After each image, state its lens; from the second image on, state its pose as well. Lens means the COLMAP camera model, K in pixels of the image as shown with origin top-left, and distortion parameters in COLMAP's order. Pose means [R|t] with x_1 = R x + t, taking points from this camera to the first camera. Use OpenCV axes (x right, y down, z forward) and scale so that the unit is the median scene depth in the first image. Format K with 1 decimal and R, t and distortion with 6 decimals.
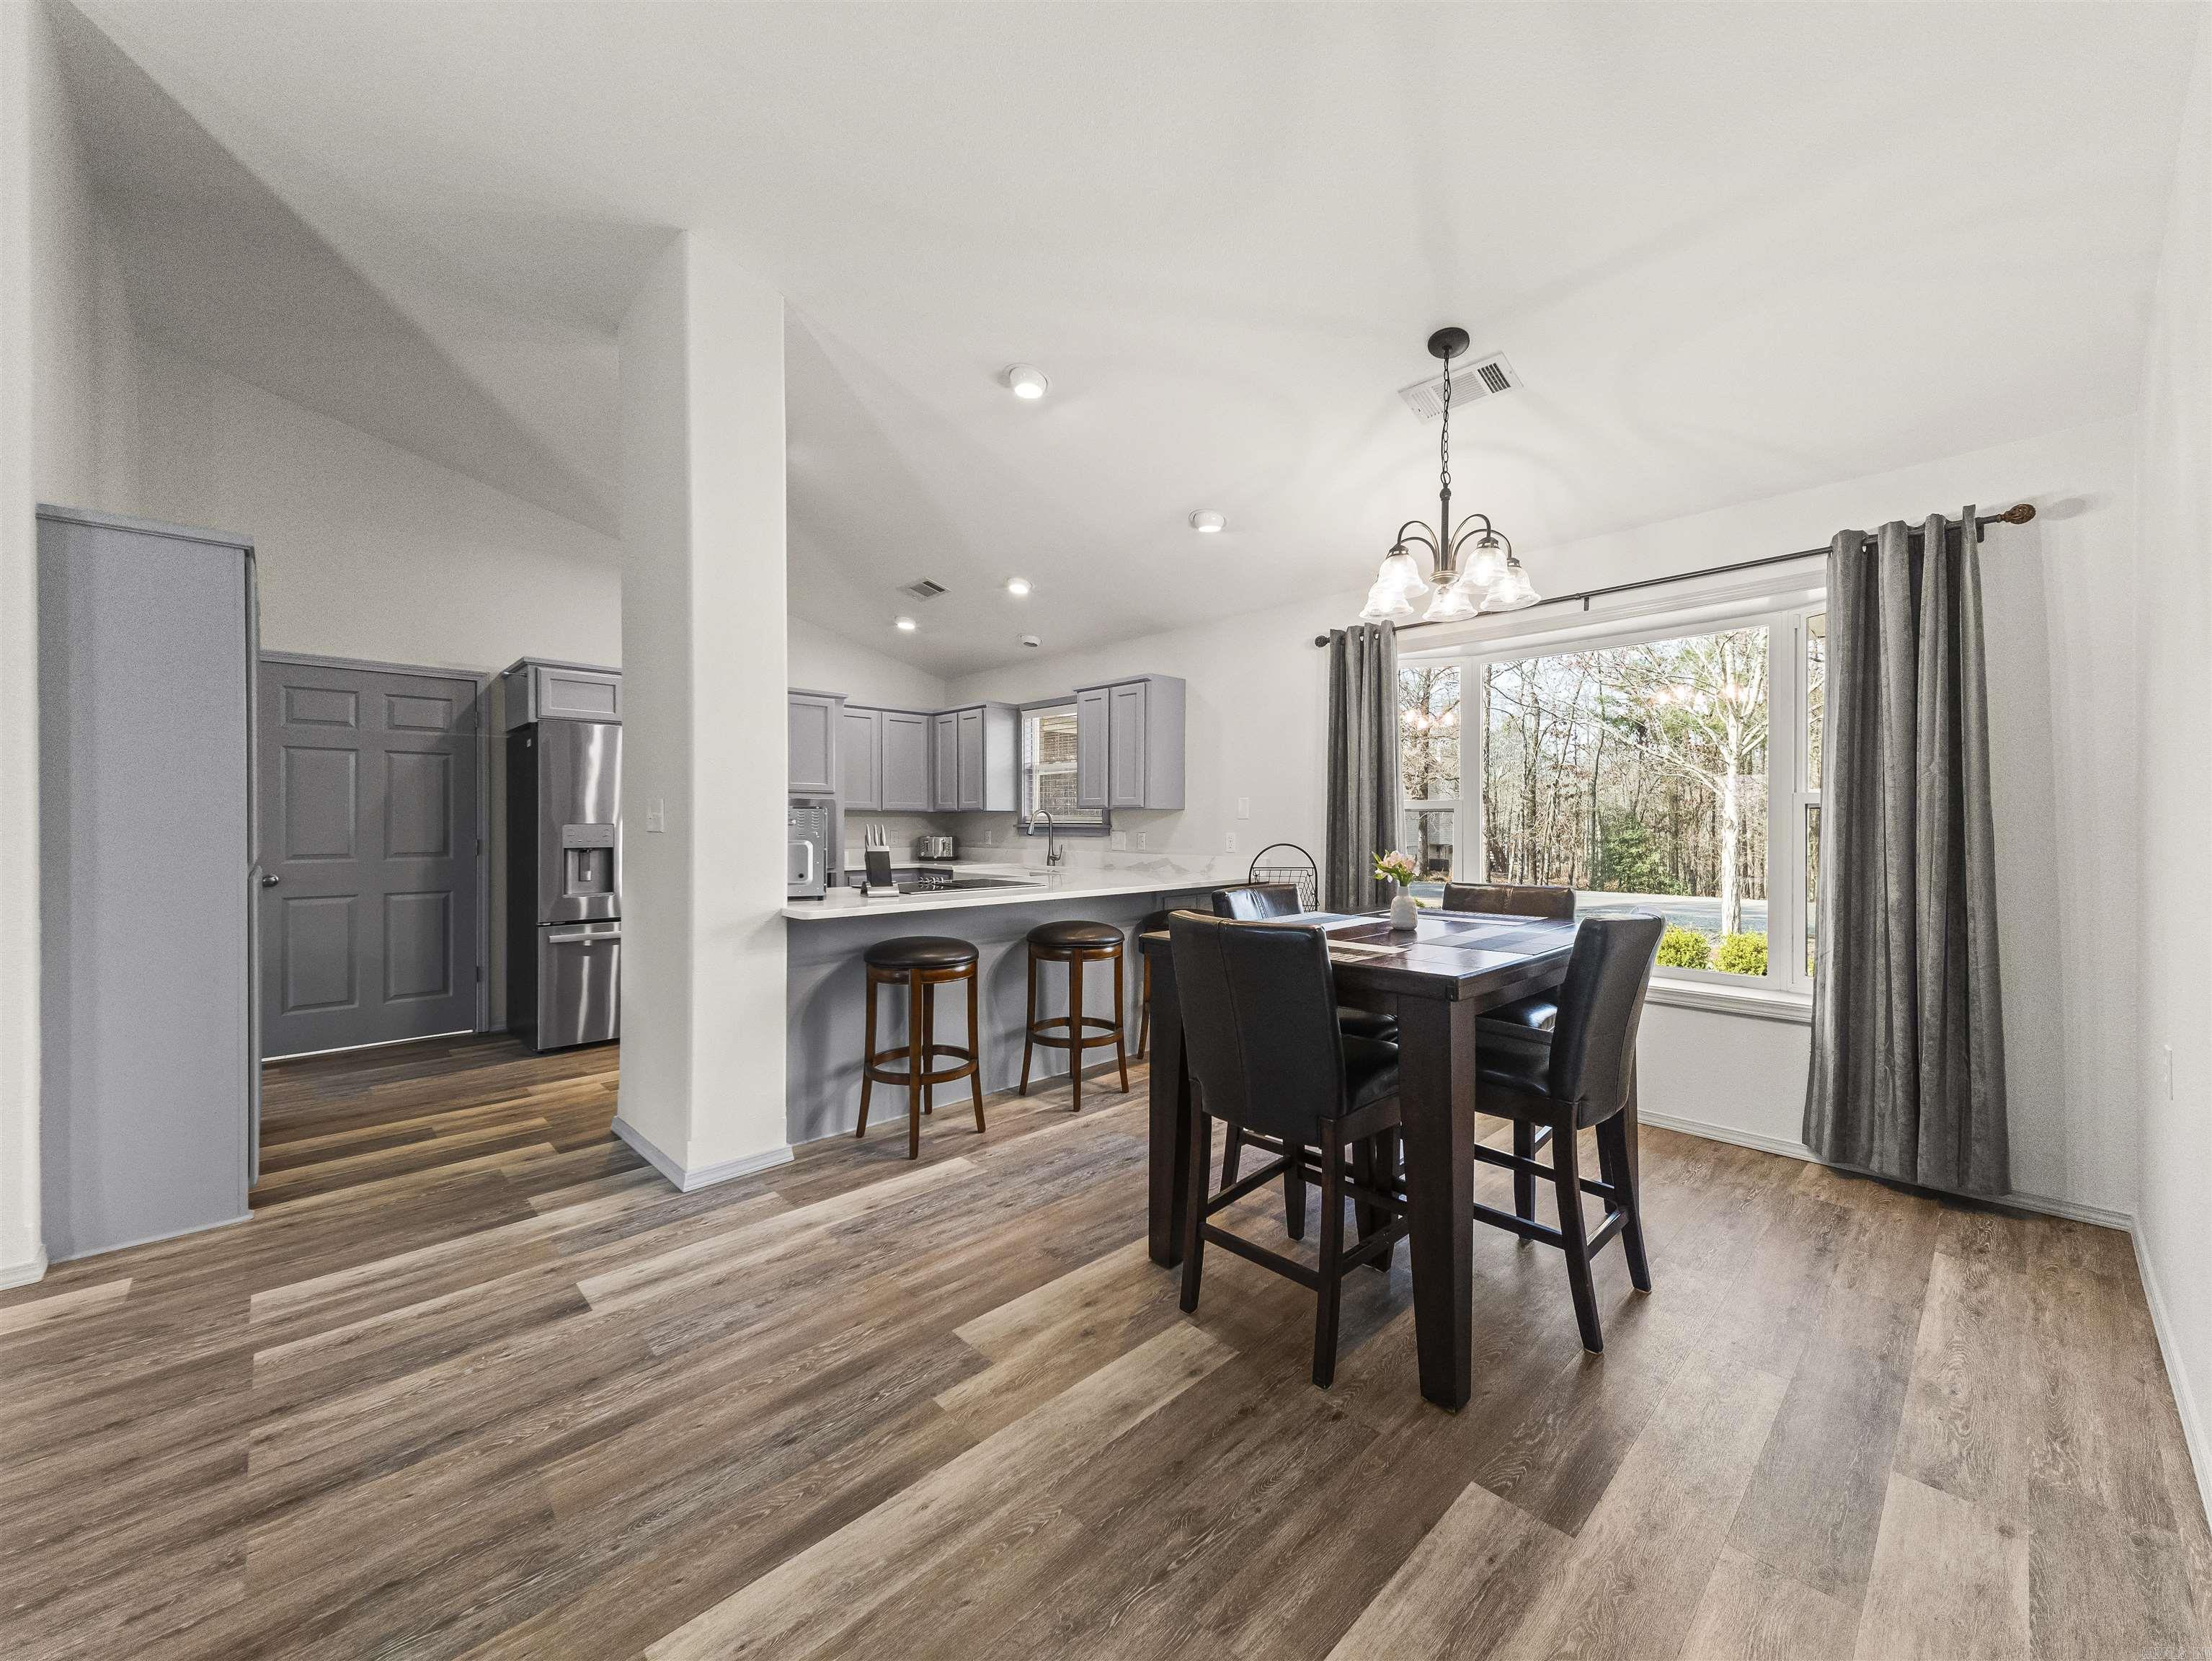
lens RADIAL K [[854.1, 0, 1107.5], [0, 854.1, 819.7], [0, 0, 1]] dist [0.033736, -0.012064]
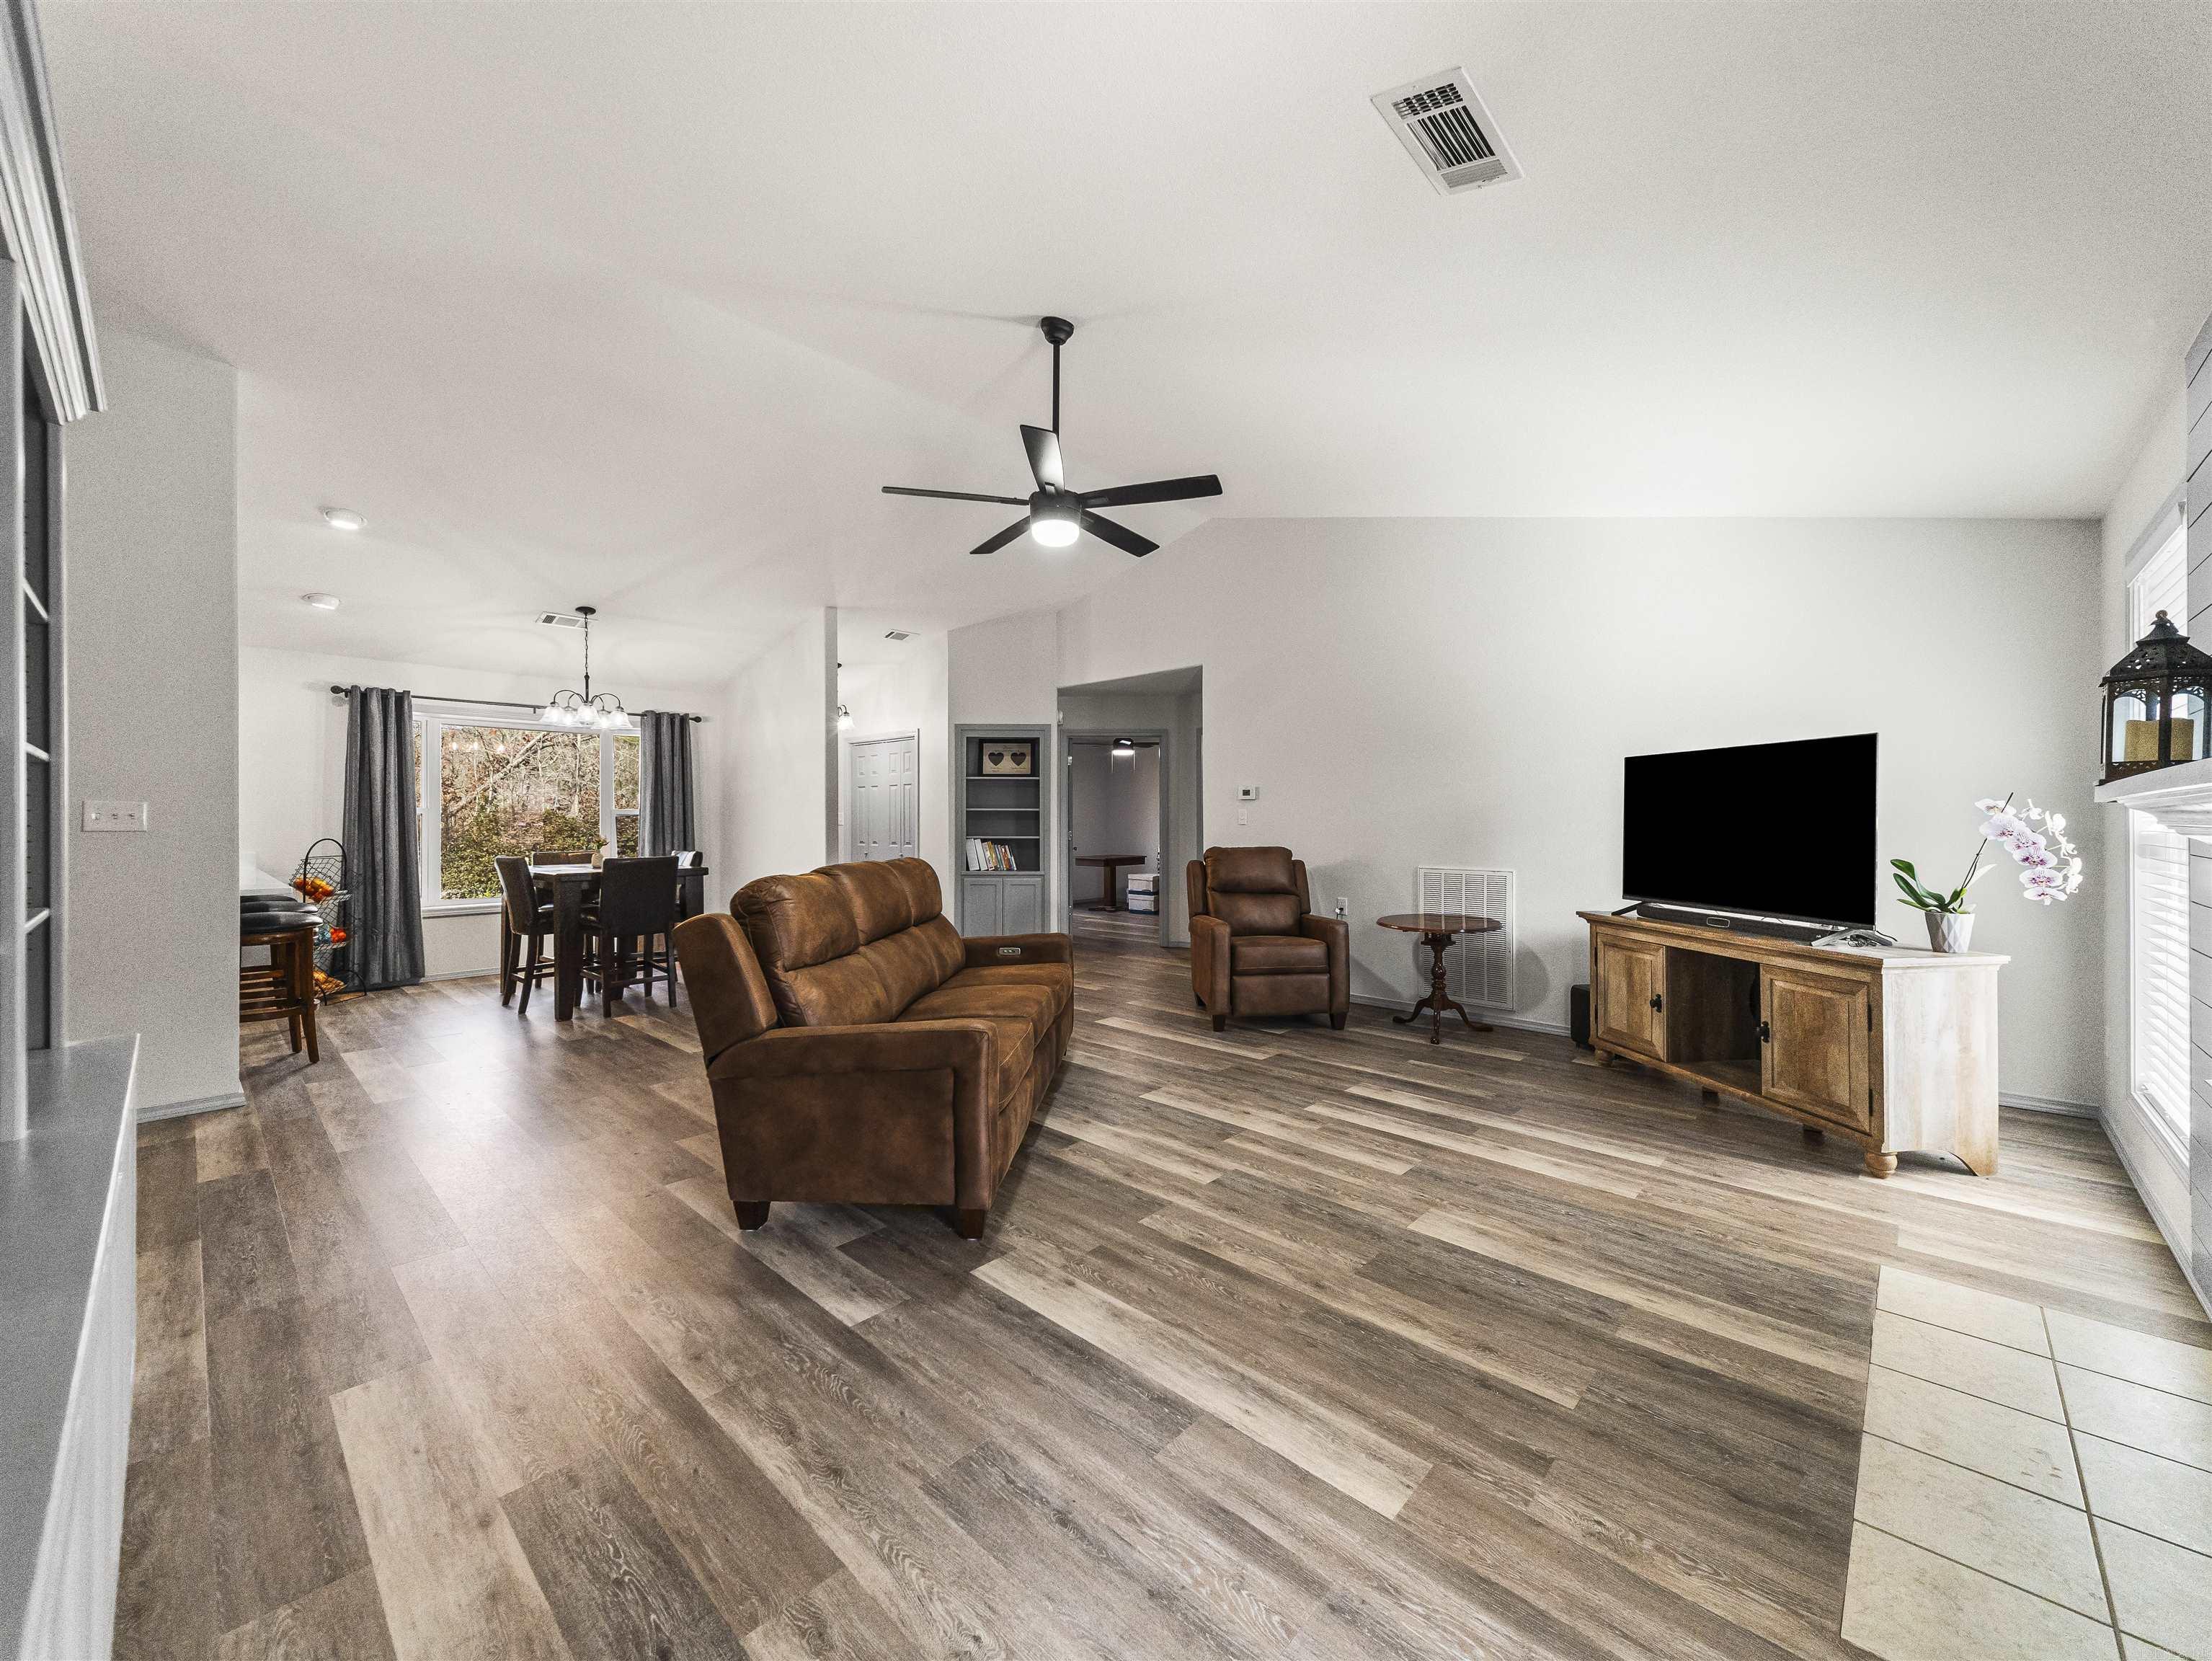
lens RADIAL K [[849.3, 0, 1112.5], [0, 849.3, 826.9], [0, 0, 1]] dist [0.034397, -0.013330]
pose [[-0.063506, -0.007258, 0.997955, -1.609797], [-0.001269, 0.999973, 0.007192, -0.000908], [-0.997981, -0.000810, -0.063513, -0.193233]]
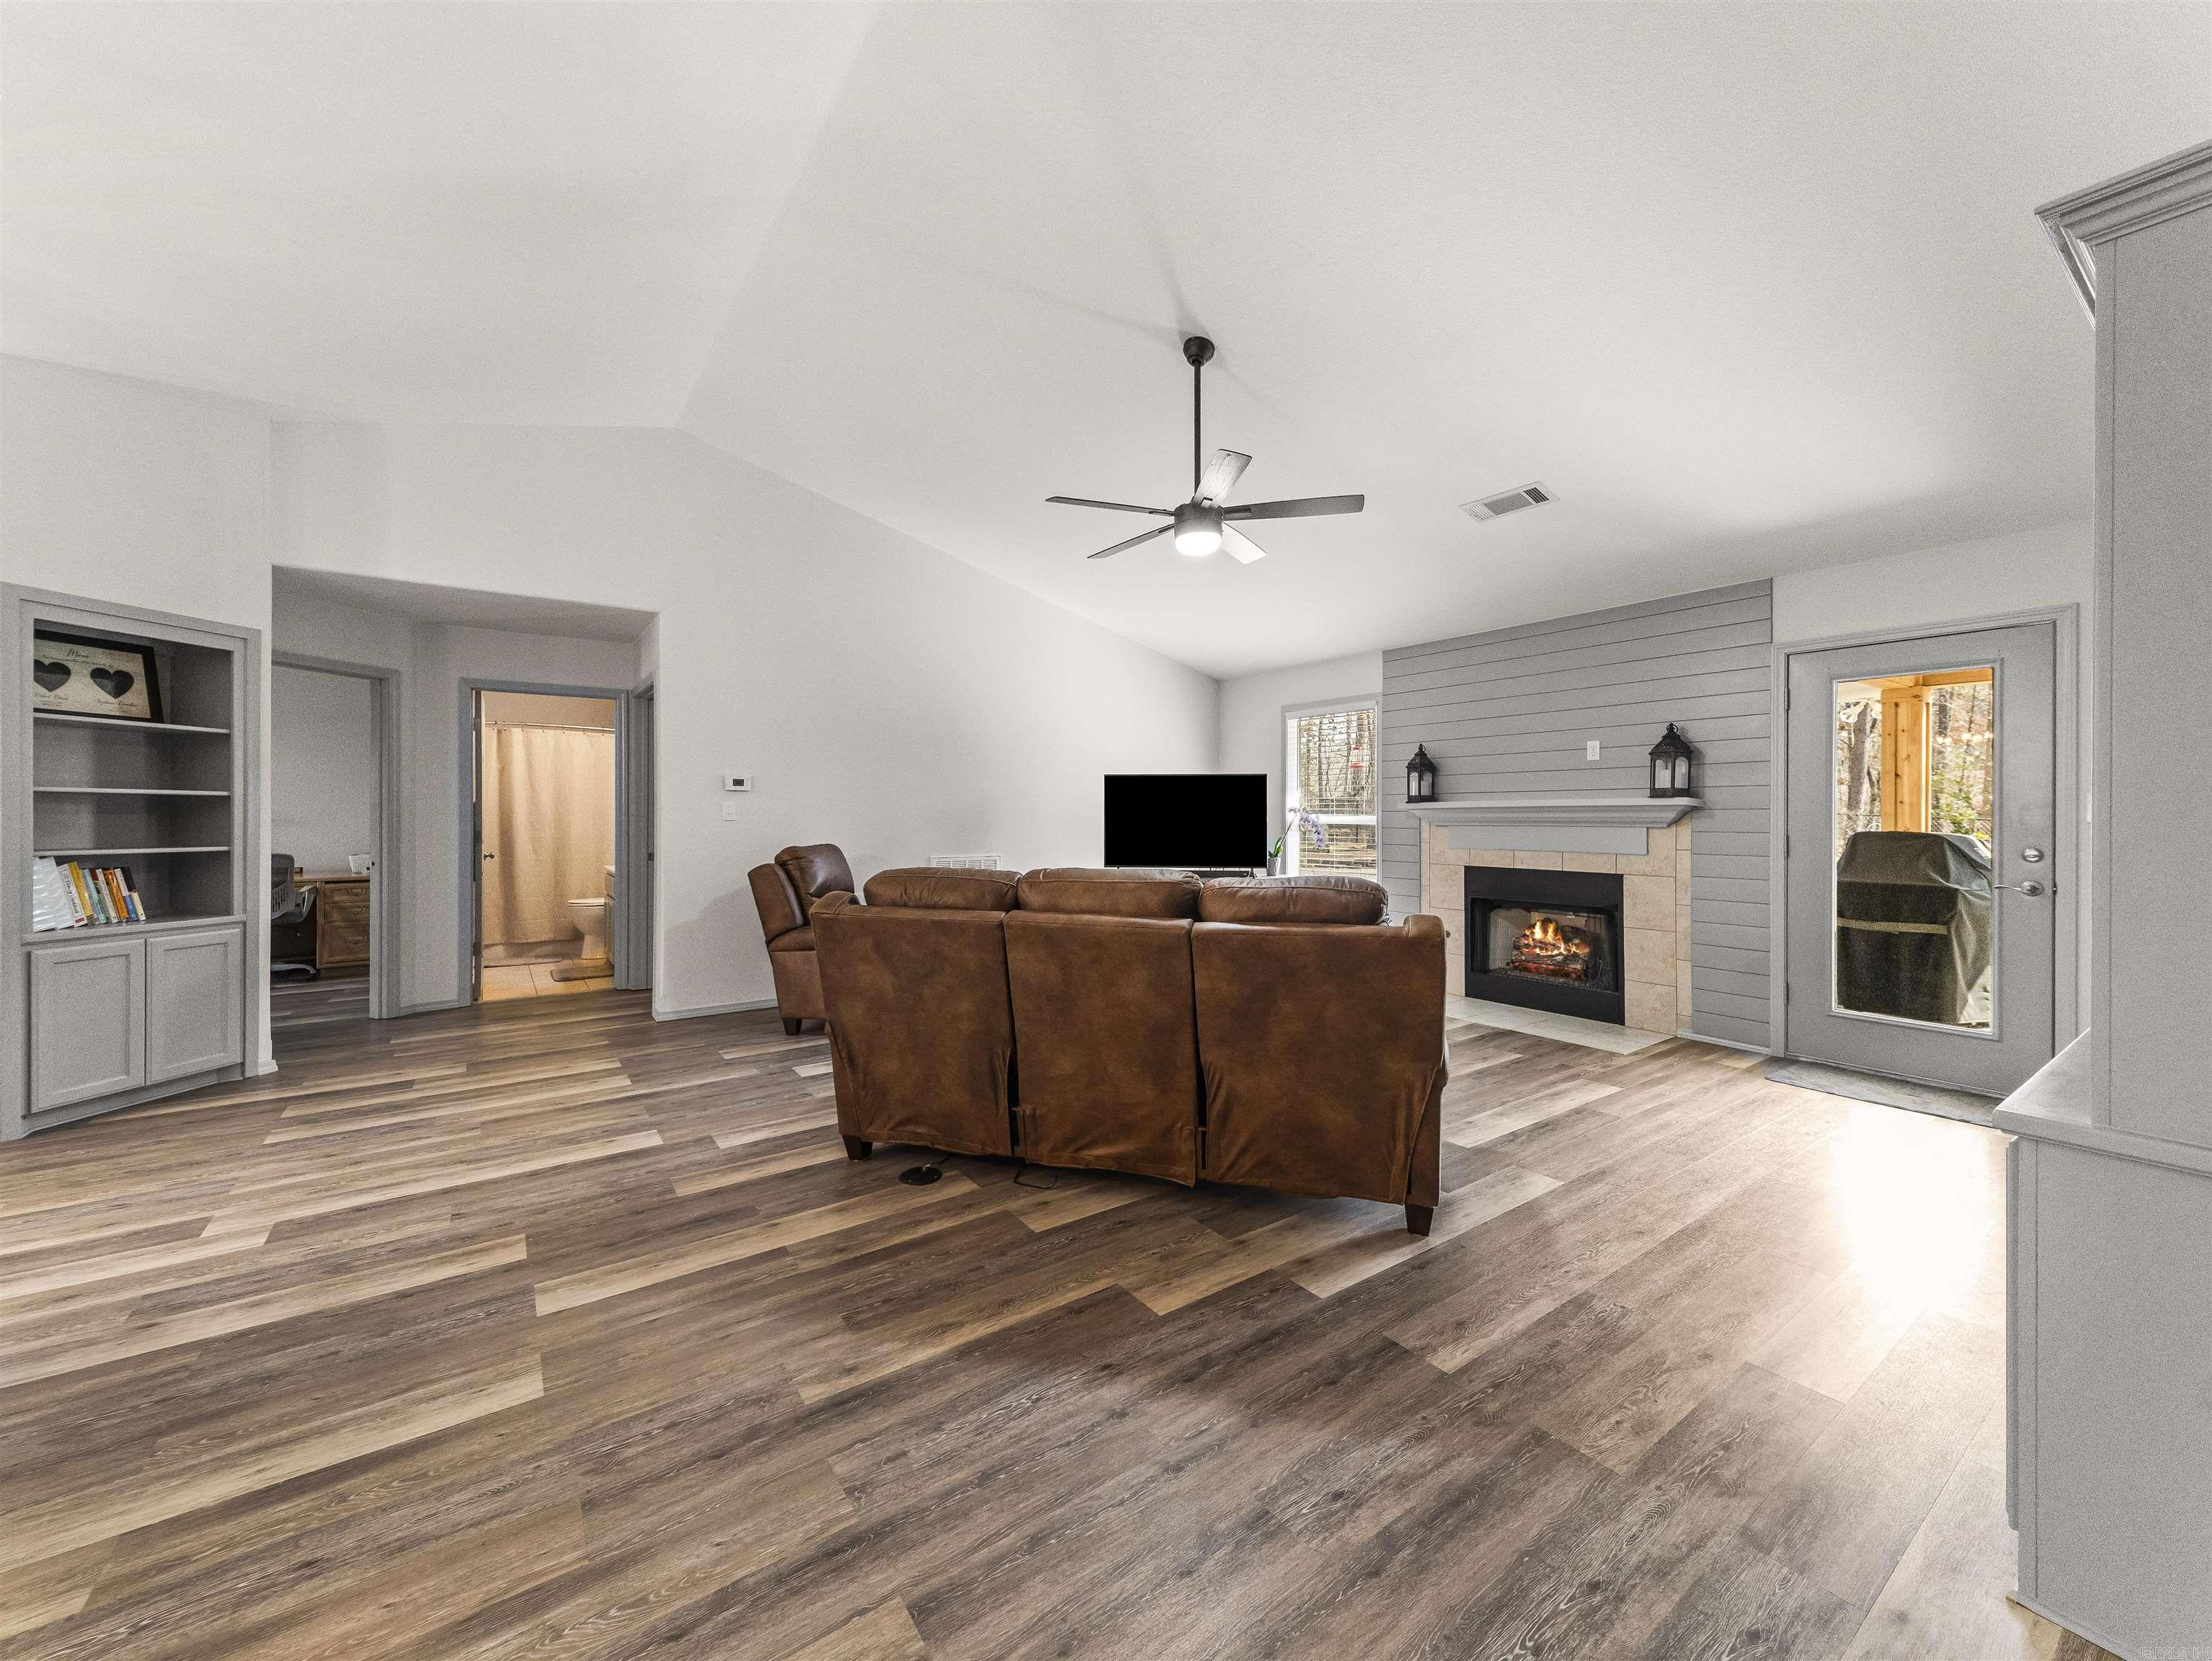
lens RADIAL K [[856.4, 0, 1101.5], [0, 856.4, 811.7], [0, 0, 1]] dist [0.035741, -0.012828]
pose [[-0.989731, 0.001029, 0.142936, -0.638352], [0.000050, 0.999977, -0.006852, 0.001942], [-0.142940, -0.006774, -0.989708, 0.892108]]
